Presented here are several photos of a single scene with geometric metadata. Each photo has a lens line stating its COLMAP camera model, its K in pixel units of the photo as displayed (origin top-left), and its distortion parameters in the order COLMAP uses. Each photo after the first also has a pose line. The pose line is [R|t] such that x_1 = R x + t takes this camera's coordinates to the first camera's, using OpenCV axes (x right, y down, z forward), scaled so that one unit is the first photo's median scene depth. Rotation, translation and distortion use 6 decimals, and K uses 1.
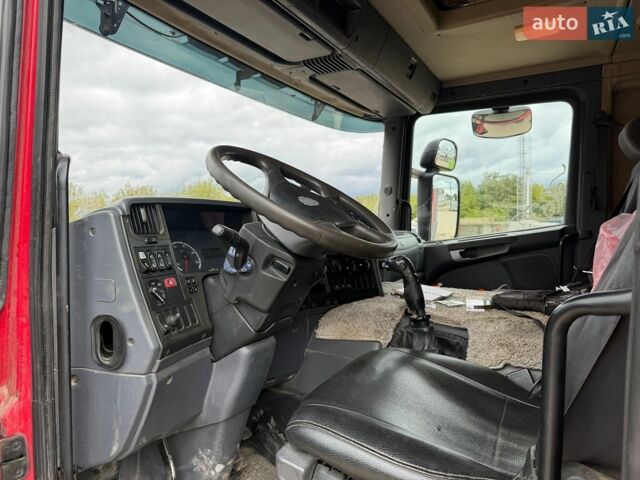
lens RADIAL K [[435.3, 0, 326.1], [0, 435.3, 246.0], [0, 0, 1]] dist [0.000113, -0.007770]
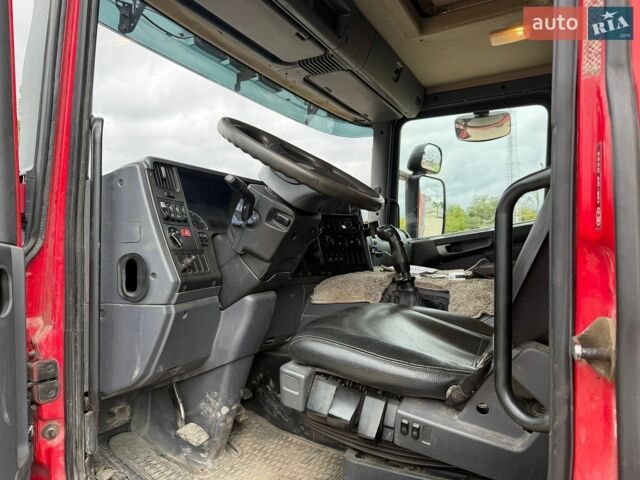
lens RADIAL K [[428.0, 0, 320.0], [0, 428.0, 240.0], [0, 0, 1]] dist [0.033222, -0.050257]
pose [[0.999978, -0.004263, 0.005145, -0.007976], [0.004528, 0.998601, -0.052675, 0.122205], [-0.004913, 0.052697, 0.998598, -0.094501]]
